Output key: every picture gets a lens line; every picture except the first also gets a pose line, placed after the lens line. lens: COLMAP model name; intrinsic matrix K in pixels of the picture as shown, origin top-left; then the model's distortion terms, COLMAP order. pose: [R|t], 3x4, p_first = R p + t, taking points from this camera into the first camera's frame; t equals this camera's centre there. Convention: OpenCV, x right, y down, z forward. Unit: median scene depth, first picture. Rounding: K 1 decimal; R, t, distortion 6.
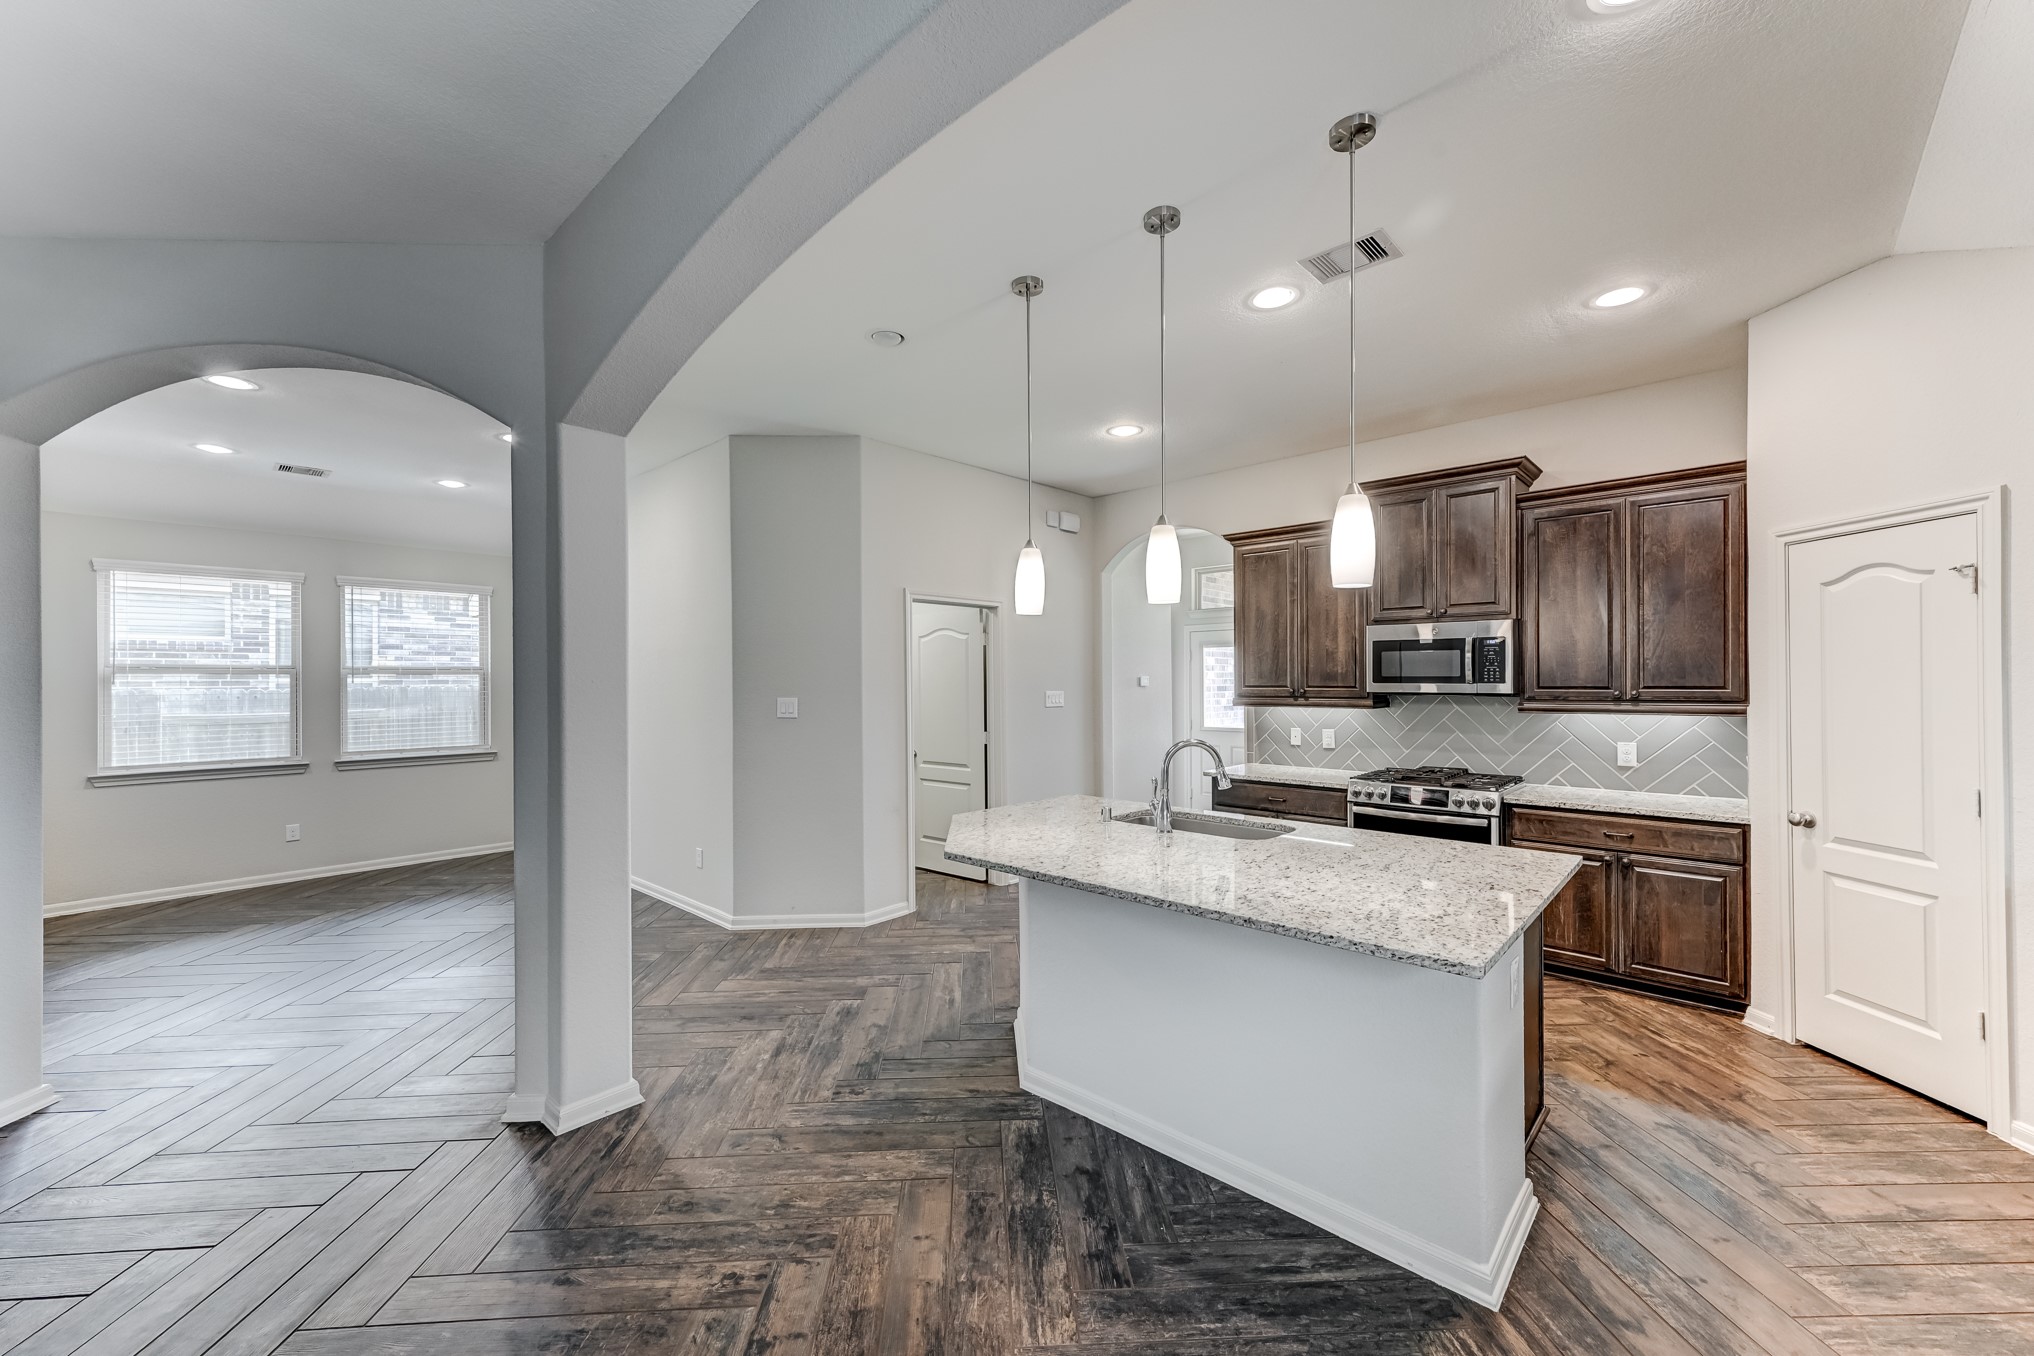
lens RADIAL K [[787.7, 0, 1013.3], [0, 787.7, 677.9], [0, 0, 1]] dist [0.009054, 0.000585]
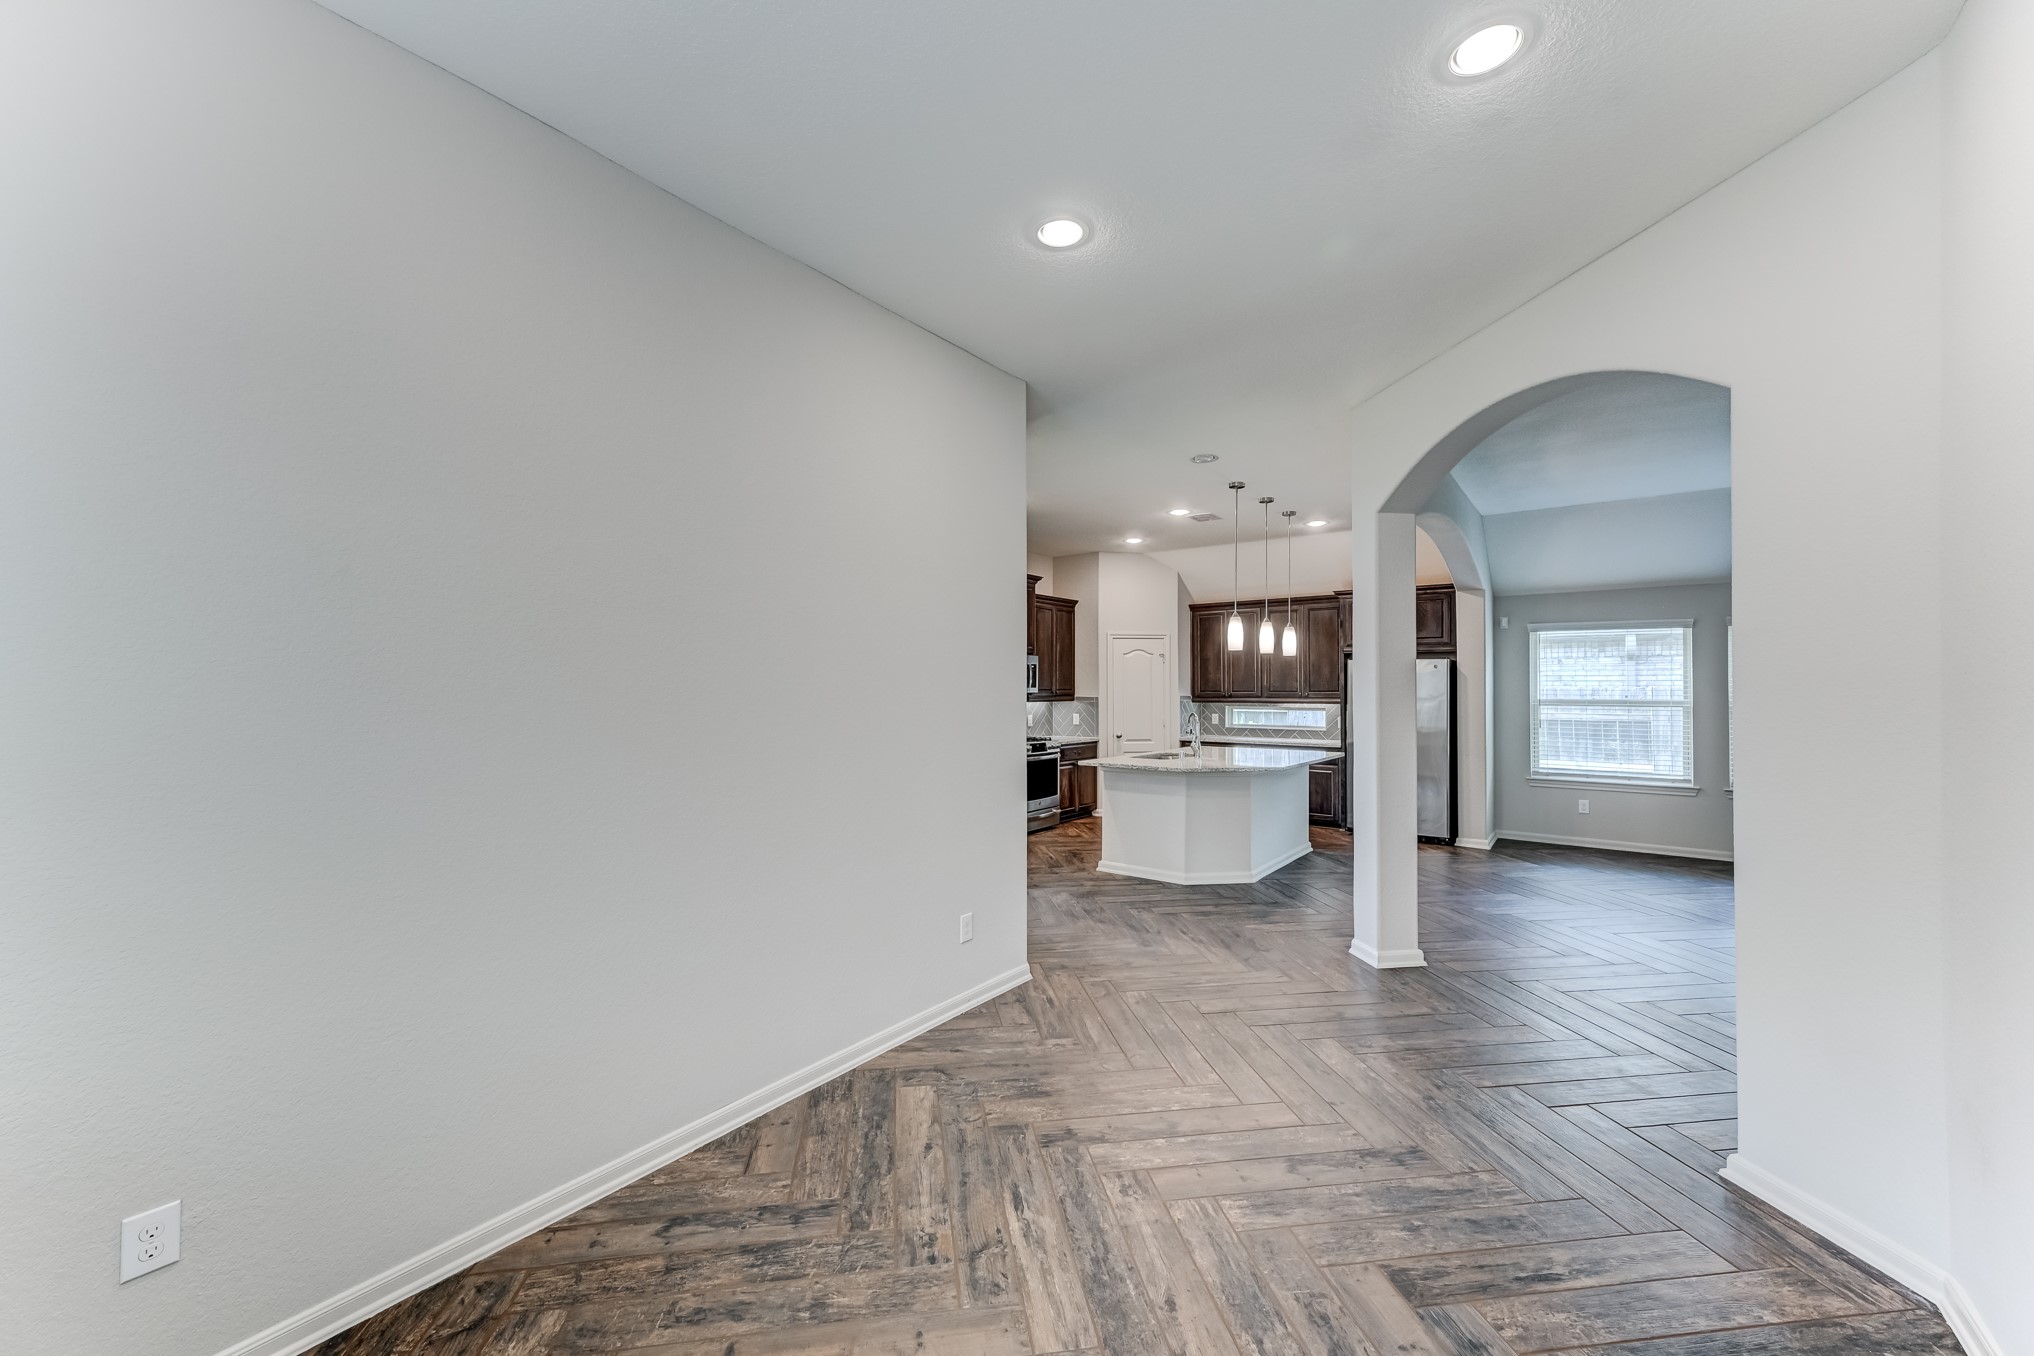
lens RADIAL K [[787.7, 0, 1013.2], [0, 787.7, 681.9], [0, 0, 1]] dist [0.009054, 0.000585]
pose [[-0.102721, 0.012961, 0.994626, -1.721044], [-0.003802, 0.999903, -0.013423, 0.024393], [-0.994703, -0.005160, -0.102662, 1.598644]]
